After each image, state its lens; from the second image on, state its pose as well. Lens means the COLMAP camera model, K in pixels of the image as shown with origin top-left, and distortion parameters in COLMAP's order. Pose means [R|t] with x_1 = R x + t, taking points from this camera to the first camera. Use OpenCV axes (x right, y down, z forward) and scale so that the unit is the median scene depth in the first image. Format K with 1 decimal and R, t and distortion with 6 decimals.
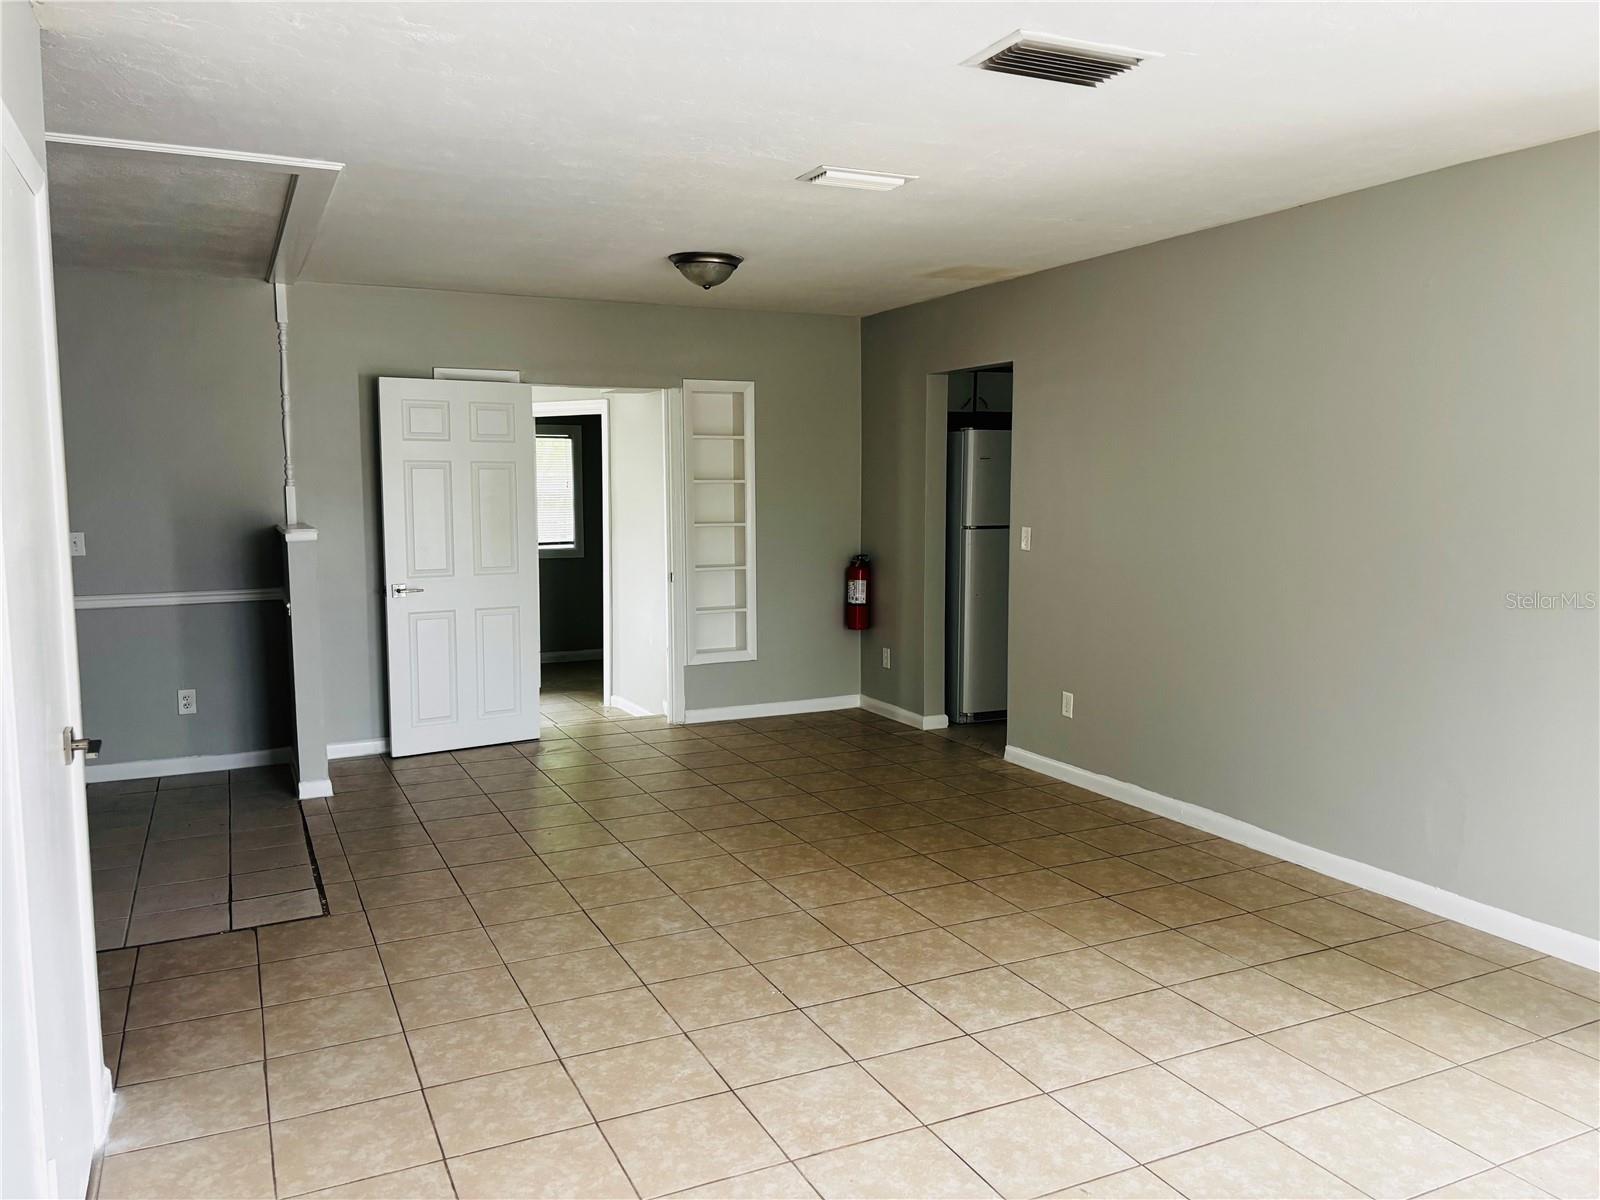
lens RADIAL K [[1217.6, 0, 807.1], [0, 1217.6, 591.5], [0, 0, 1]] dist [0.048151, -0.042958]
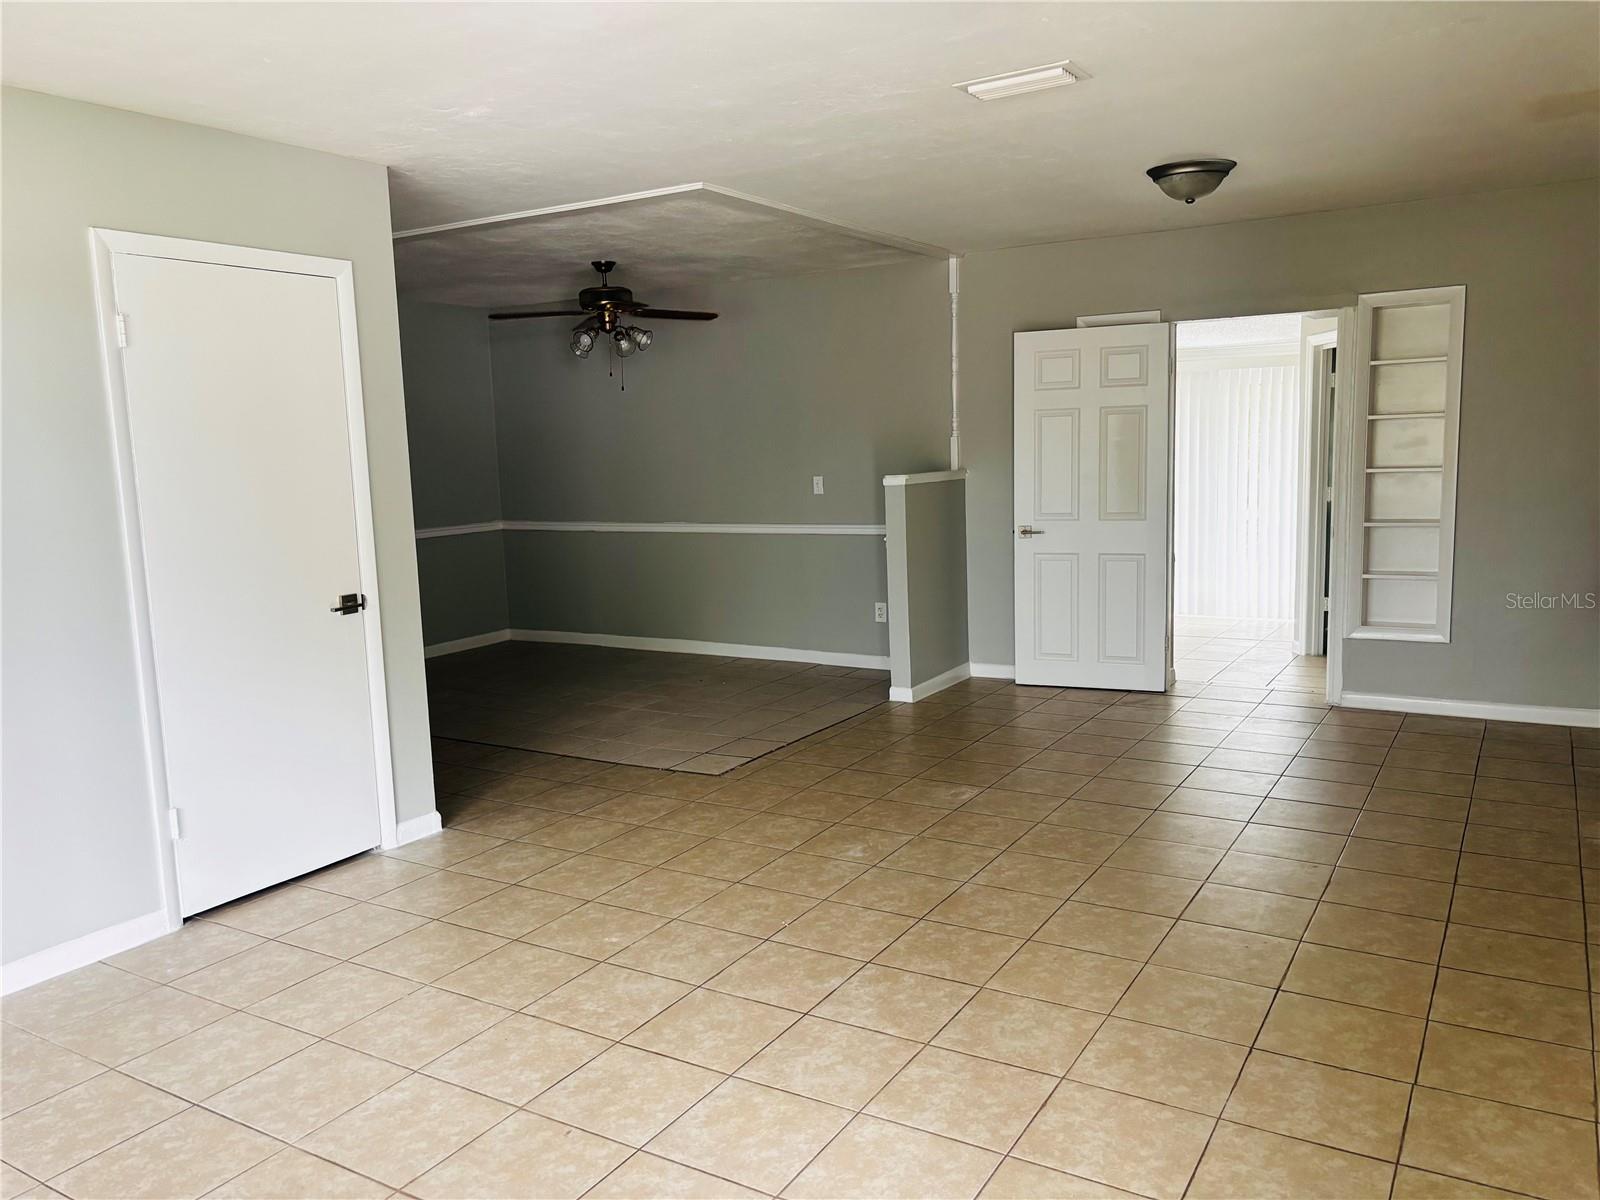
lens RADIAL K [[1217.6, 0, 789.5], [0, 1217.6, 592.1], [0, 0, 1]] dist [0.048151, -0.042958]
pose [[0.541155, 0.090380, -0.836052, 0.739670], [-0.048399, 0.995907, 0.076333, -0.031435], [0.839529, -0.000844, 0.543314, 0.390003]]
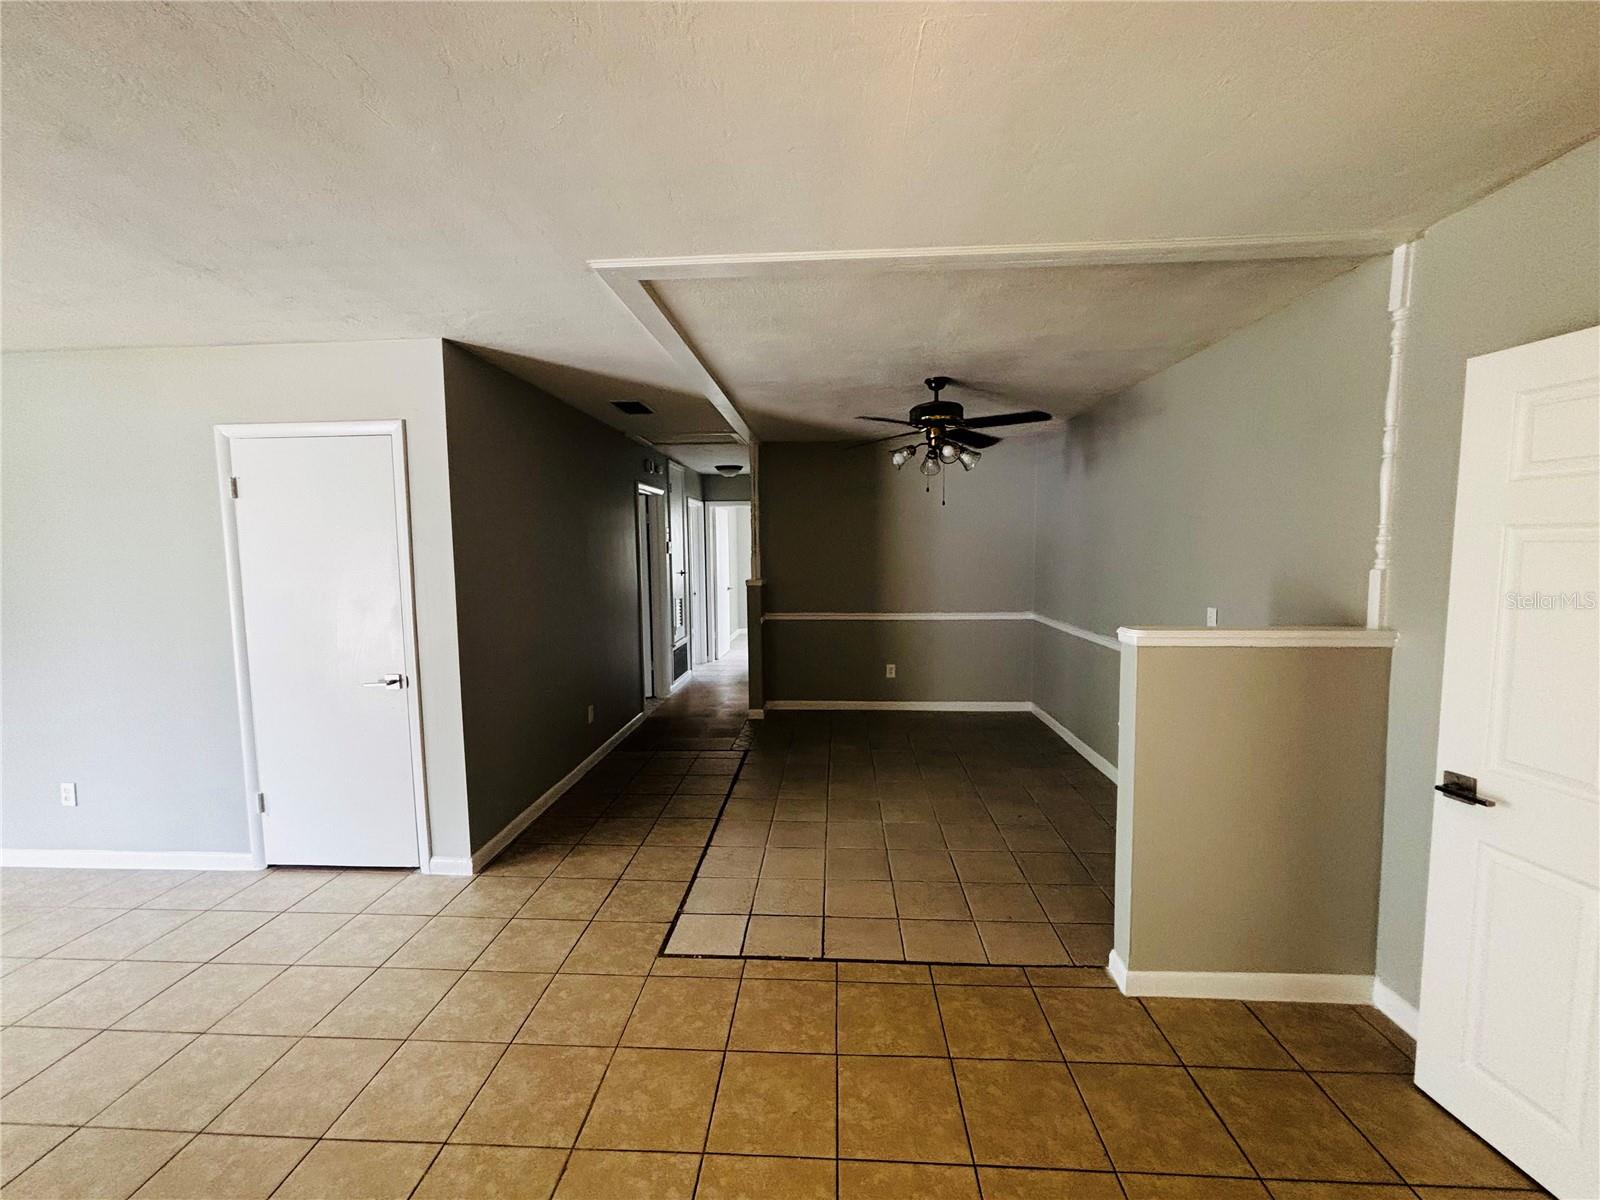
lens RADIAL K [[651.6, 0, 794.1], [0, 651.6, 593.5], [0, 0, 1]] dist [0.000111, -0.000303]
pose [[-0.487796, 0.074211, -0.869798, 0.039134], [-0.069600, 0.989902, 0.123490, -0.148878], [0.870179, 0.120776, -0.477705, 1.423509]]
